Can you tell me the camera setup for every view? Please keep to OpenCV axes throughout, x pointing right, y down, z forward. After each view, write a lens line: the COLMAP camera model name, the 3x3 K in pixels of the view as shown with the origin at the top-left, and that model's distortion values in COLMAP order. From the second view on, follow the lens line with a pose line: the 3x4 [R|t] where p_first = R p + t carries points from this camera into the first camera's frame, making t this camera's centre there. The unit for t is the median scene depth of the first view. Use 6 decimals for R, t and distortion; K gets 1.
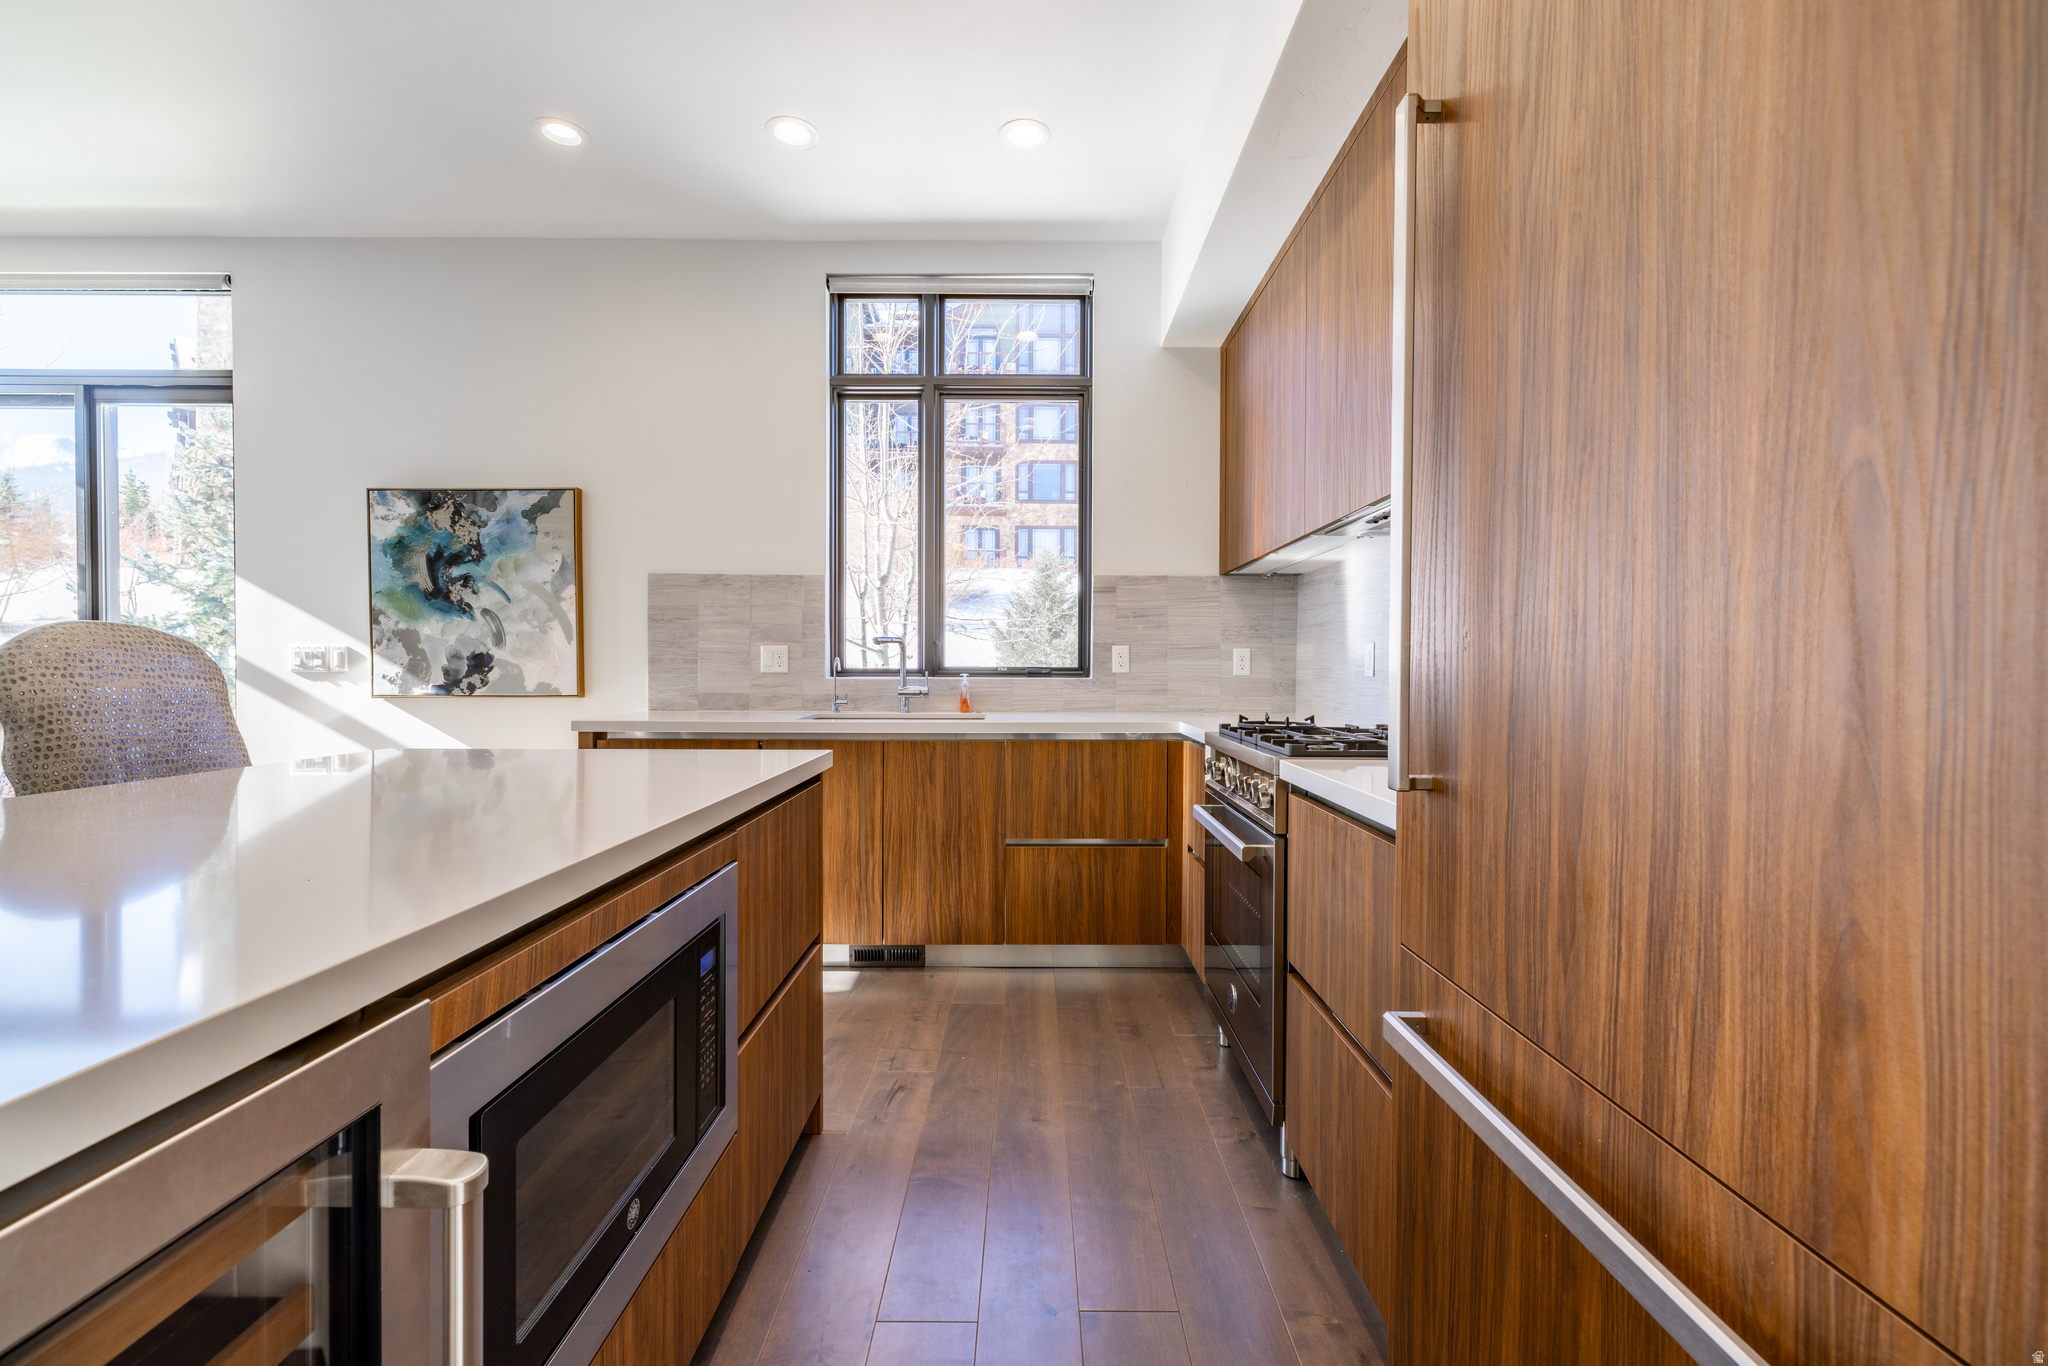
lens RADIAL K [[852.6, 0, 1030.7], [0, 852.6, 679.6], [0, 0, 1]] dist [0.001709, 0.000587]
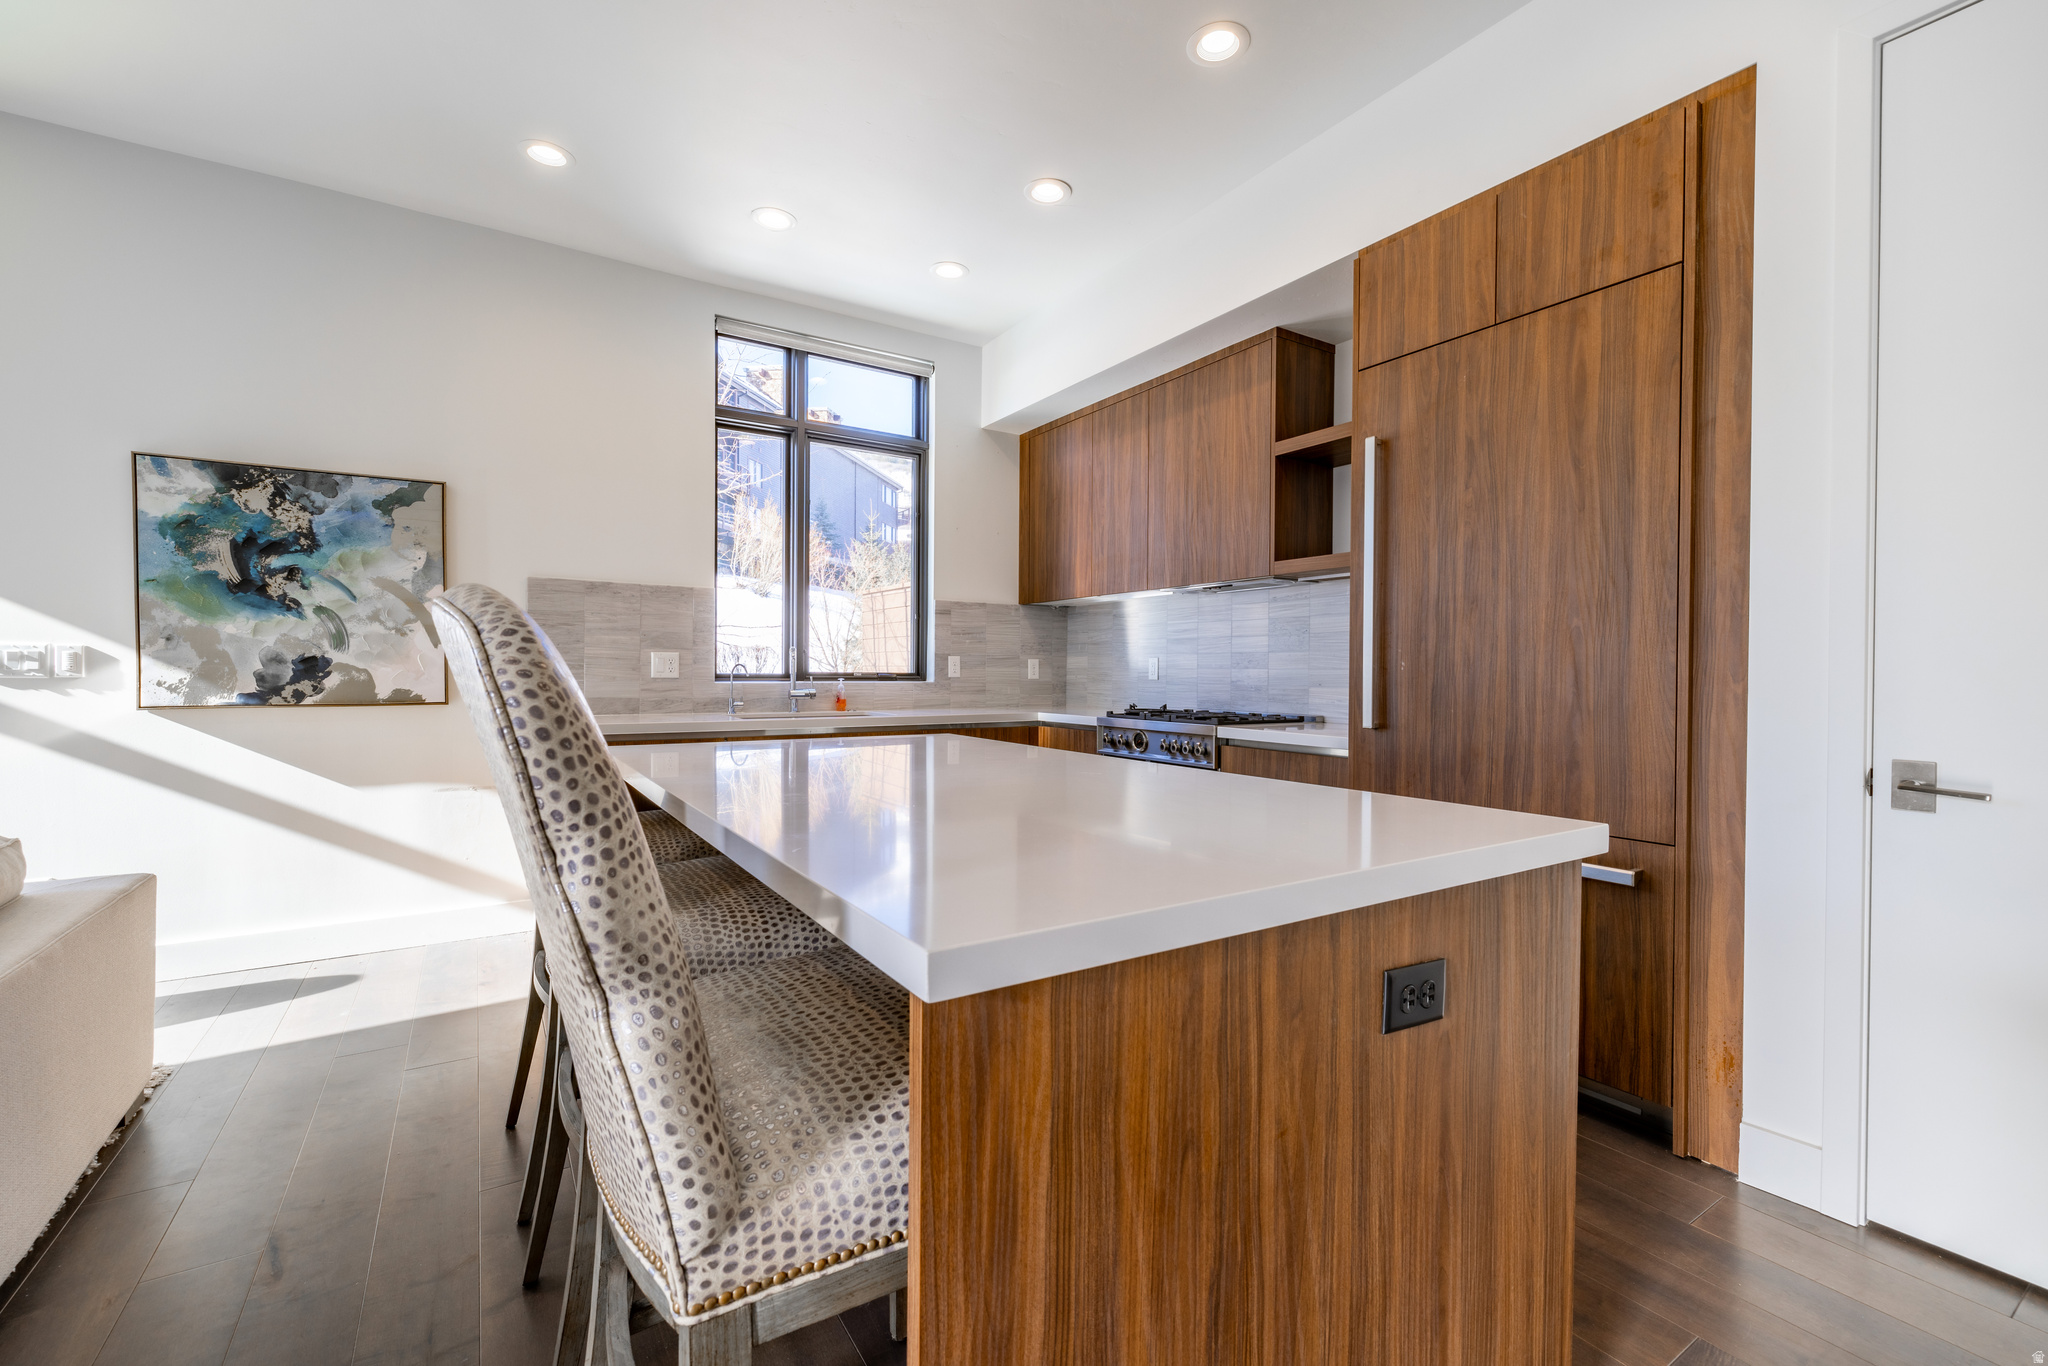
lens RADIAL K [[861.7, 0, 1031.1], [0, 861.7, 679.7], [0, 0, 1]] dist [0.001999, 0.000384]
pose [[0.840678, -0.003406, 0.541525, -0.504176], [0.004973, 0.999987, -0.001430, -0.001935], [-0.541512, 0.003895, 0.840684, -0.151693]]
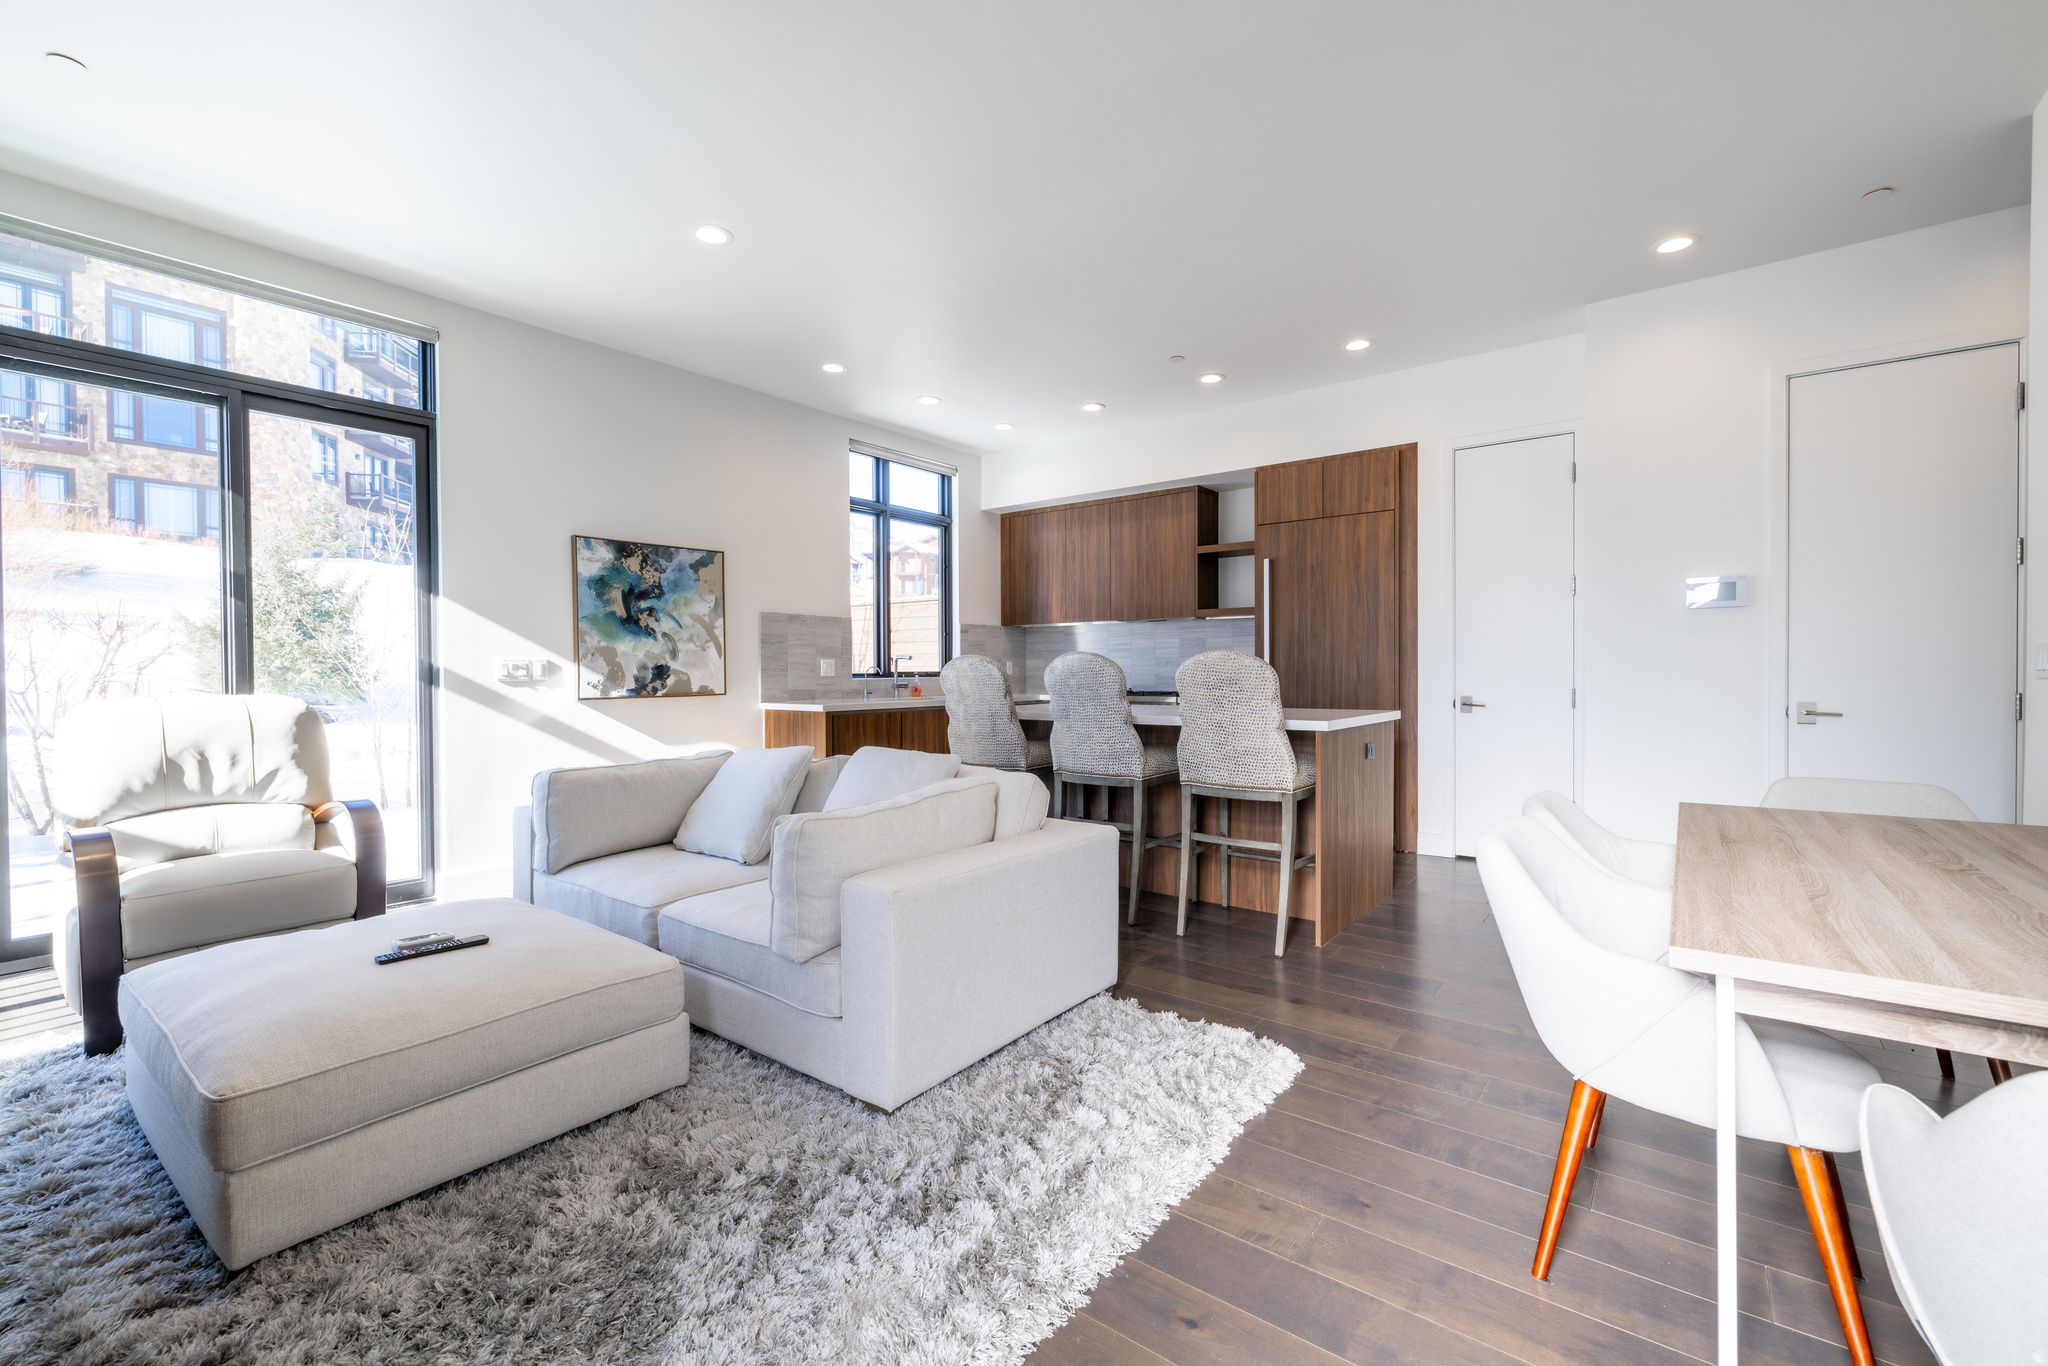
lens RADIAL K [[852.6, 0, 1030.7], [0, 852.6, 679.6], [0, 0, 1]] dist [0.001709, 0.000587]
pose [[0.614222, -0.016038, 0.788971, -1.361984], [0.019539, 0.999796, 0.005112, -0.002734], [-0.788892, 0.012276, 0.614410, -0.308021]]
